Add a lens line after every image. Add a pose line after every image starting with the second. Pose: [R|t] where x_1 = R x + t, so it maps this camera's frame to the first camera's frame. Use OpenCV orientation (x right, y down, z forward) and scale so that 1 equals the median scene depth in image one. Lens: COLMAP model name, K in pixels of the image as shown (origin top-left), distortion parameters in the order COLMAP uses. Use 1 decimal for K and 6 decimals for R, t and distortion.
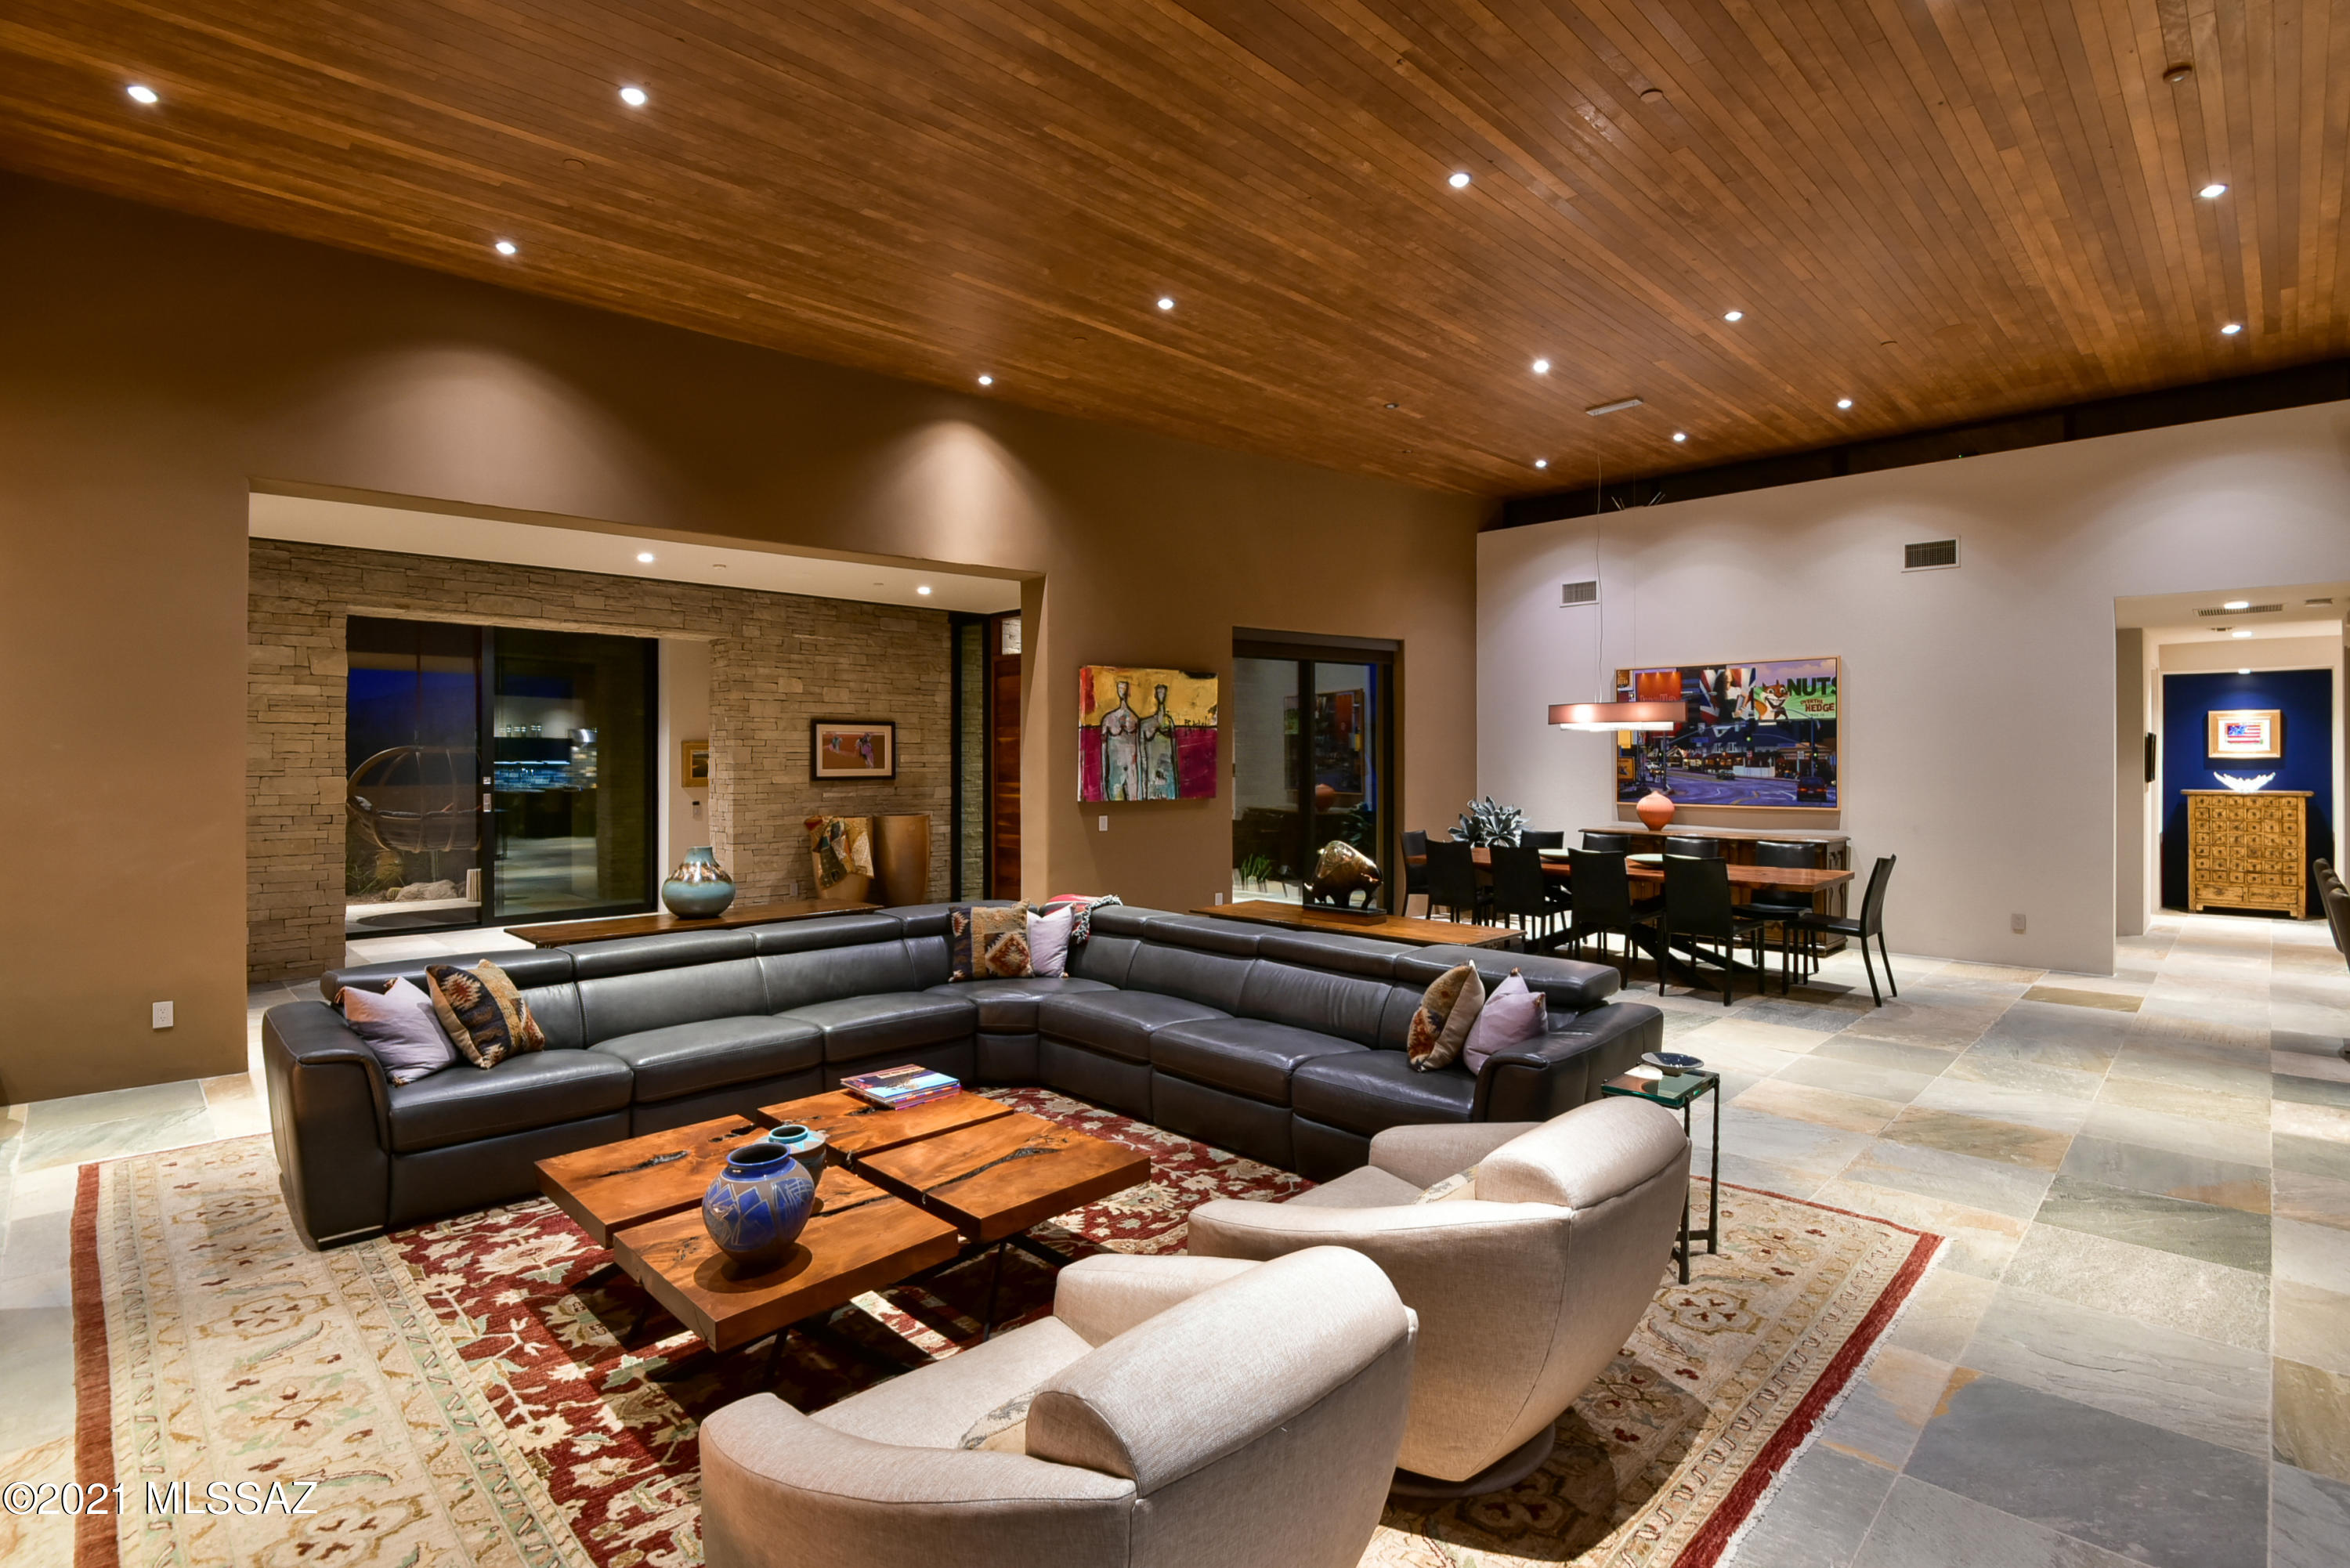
lens RADIAL K [[1108.2, 0, 1186.3], [0, 1108.2, 757.9], [0, 0, 1]] dist [-0.011426, -0.008530]
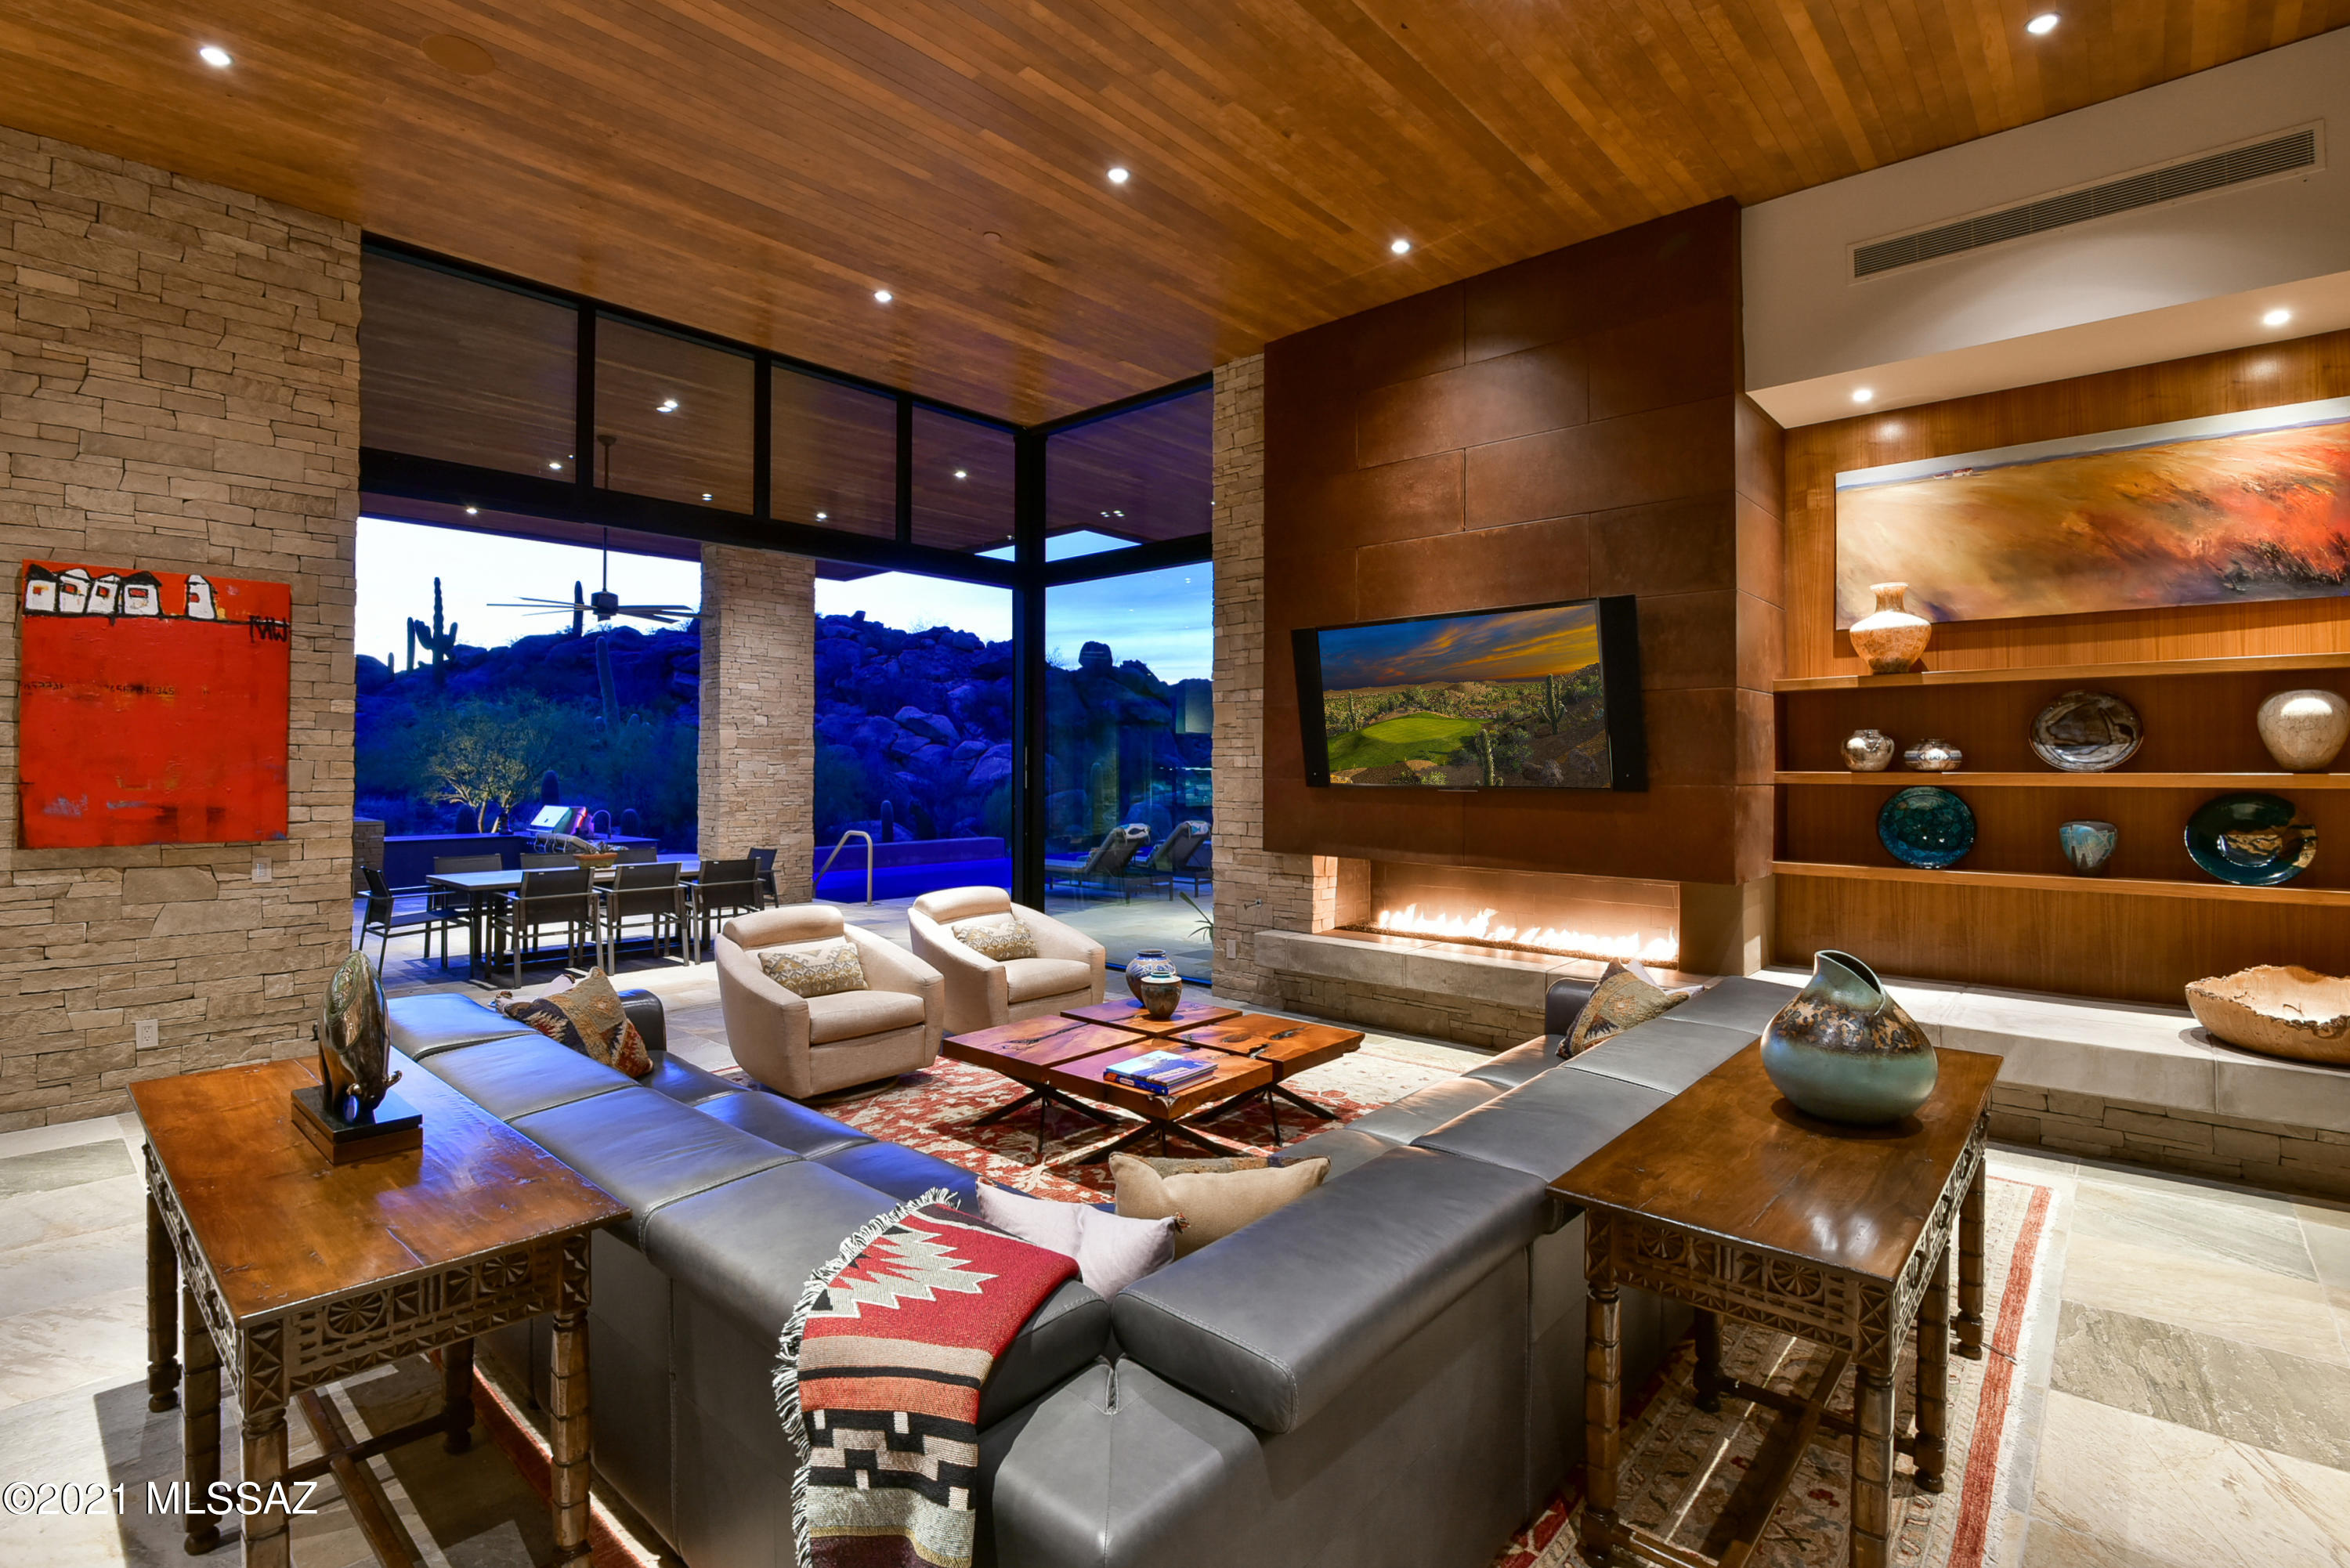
lens RADIAL K [[1093.4, 0, 1180.1], [0, 1093.4, 753.4], [0, 0, 1]] dist [-0.008690, -0.009895]
pose [[-0.998526, -0.000180, -0.054270, -0.096274], [0.000490, 0.999924, -0.012321, 0.003039], [0.054268, -0.012330, -0.998450, 0.894128]]
